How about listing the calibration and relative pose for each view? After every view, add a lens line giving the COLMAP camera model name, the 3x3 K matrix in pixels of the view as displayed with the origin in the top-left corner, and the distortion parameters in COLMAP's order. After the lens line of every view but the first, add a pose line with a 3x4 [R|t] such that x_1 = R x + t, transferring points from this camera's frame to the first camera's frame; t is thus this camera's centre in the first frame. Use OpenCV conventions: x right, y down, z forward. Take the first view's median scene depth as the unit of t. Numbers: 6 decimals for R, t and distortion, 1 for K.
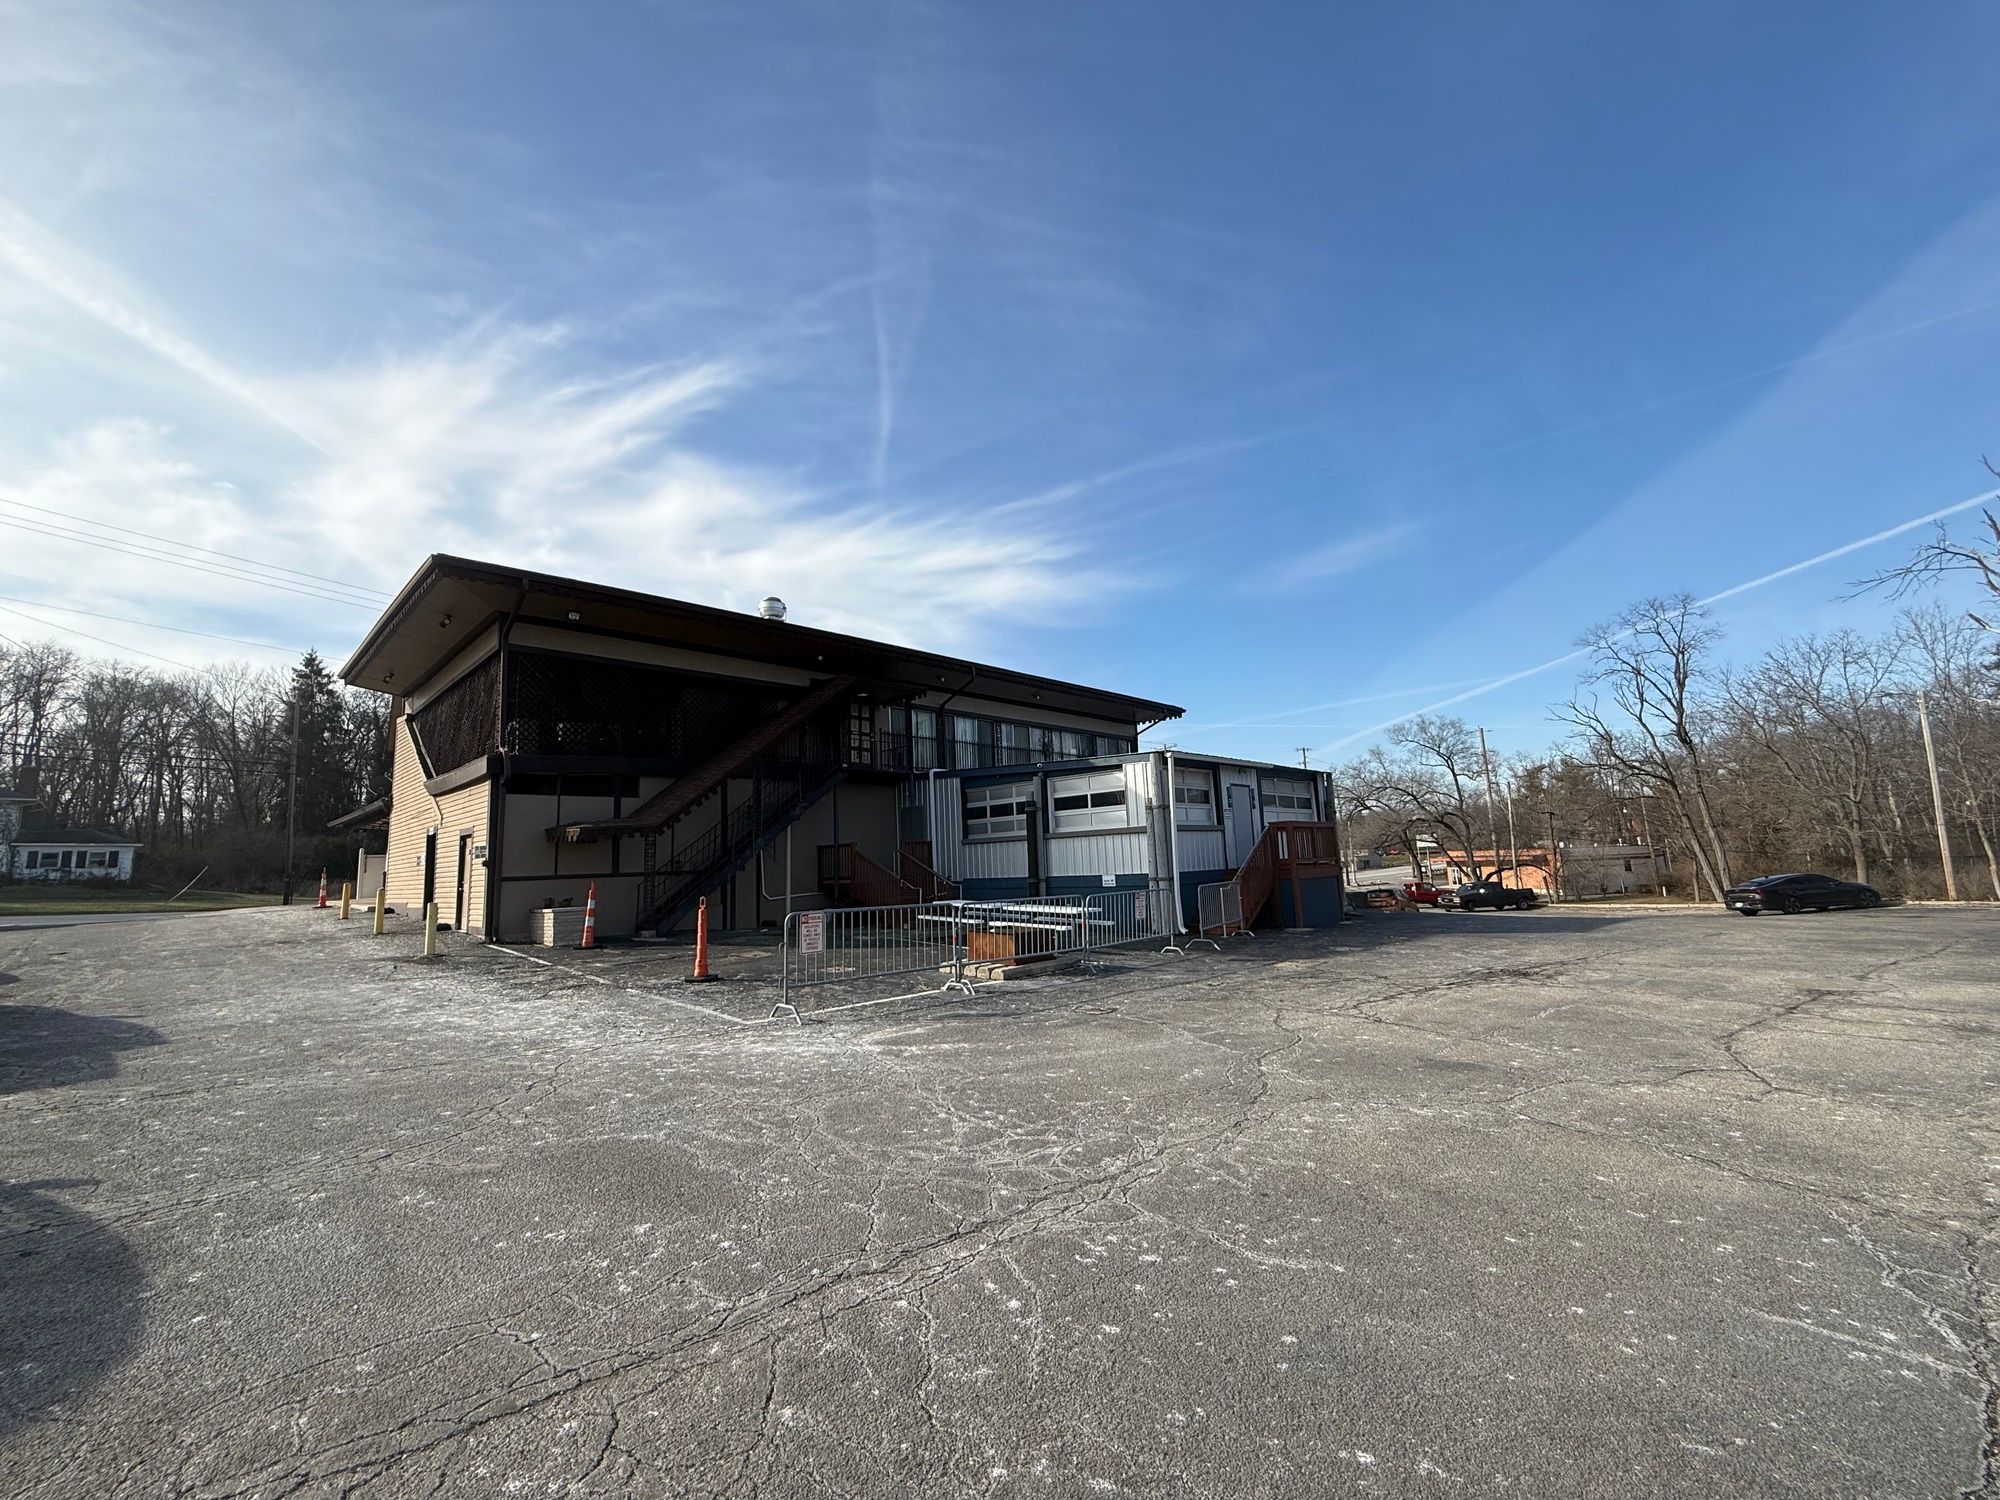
lens RADIAL K [[796.5, 0, 993.4], [0, 796.5, 761.3], [0, 0, 1]] dist [-0.000407, 0.000338]
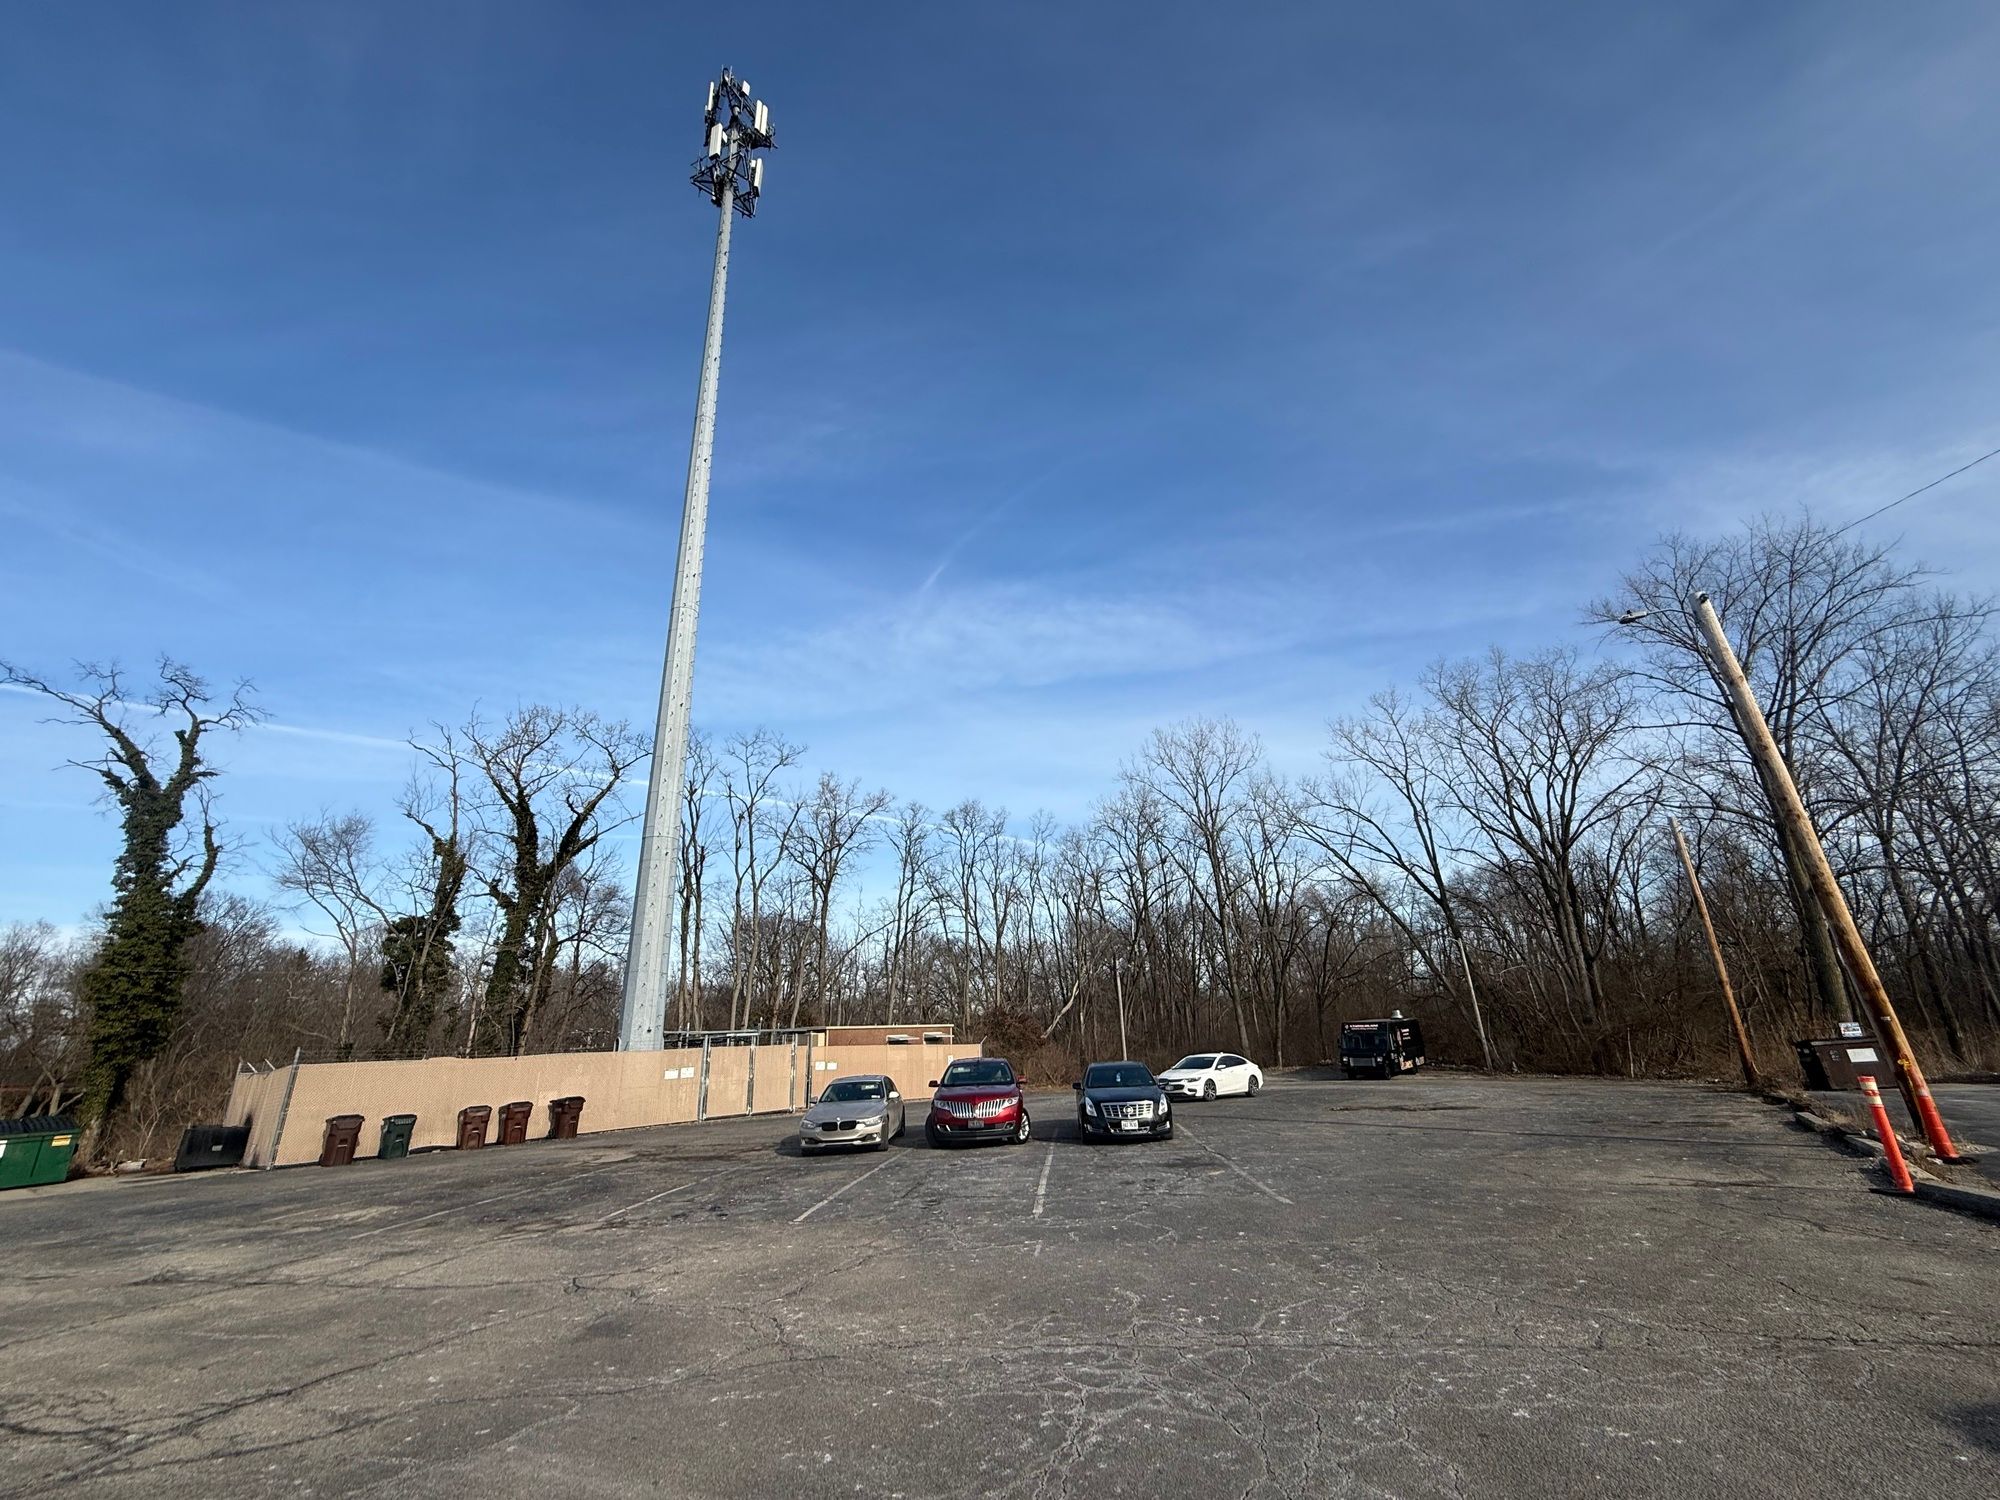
lens RADIAL K [[796.5, 0, 997.9], [0, 796.5, 764.2], [0, 0, 1]] dist [-0.000407, 0.000338]
pose [[-0.628923, 0.318836, 0.709083, -0.772593], [-0.036157, 0.899061, -0.436327, 0.233701], [-0.776626, -0.300054, -0.553913, 1.789954]]
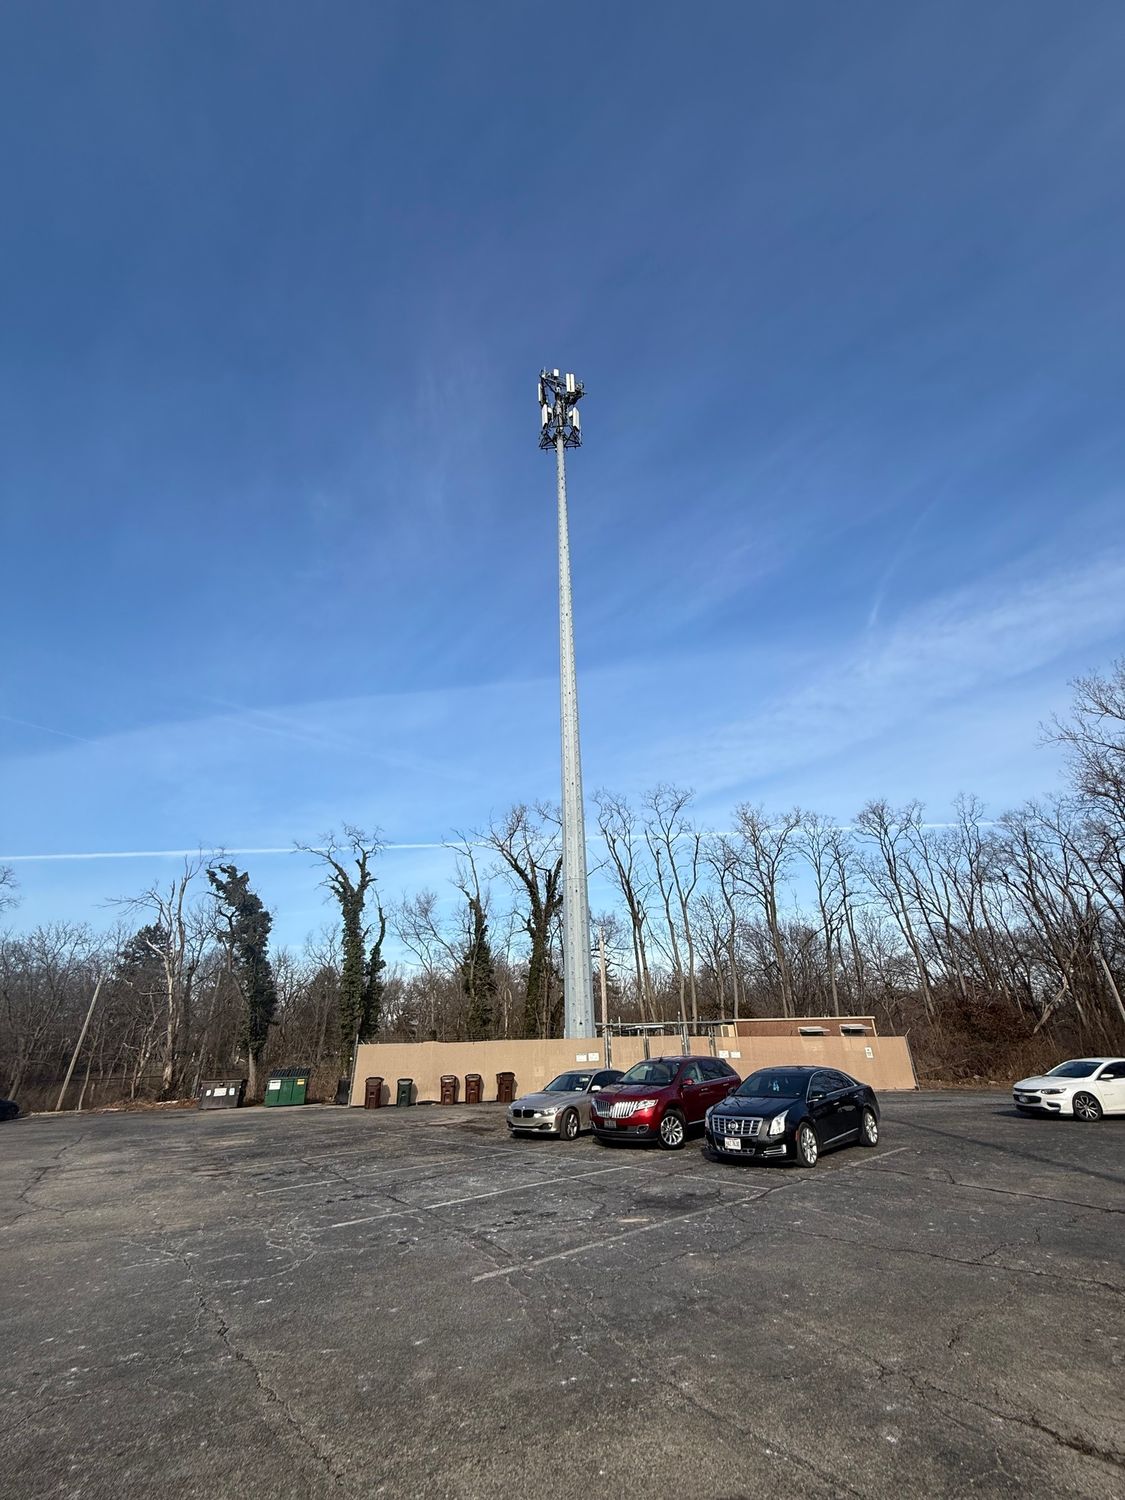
lens RADIAL K [[597.3, 0, 568.1], [0, 597.3, 755.9], [0, 0, 1]] dist [-0.000407, 0.000338]
pose [[0.030072, 0.472150, 0.881005, -0.908425], [-0.110921, 0.877536, -0.466505, -0.031493], [-0.993374, -0.083694, 0.078760, -0.292884]]
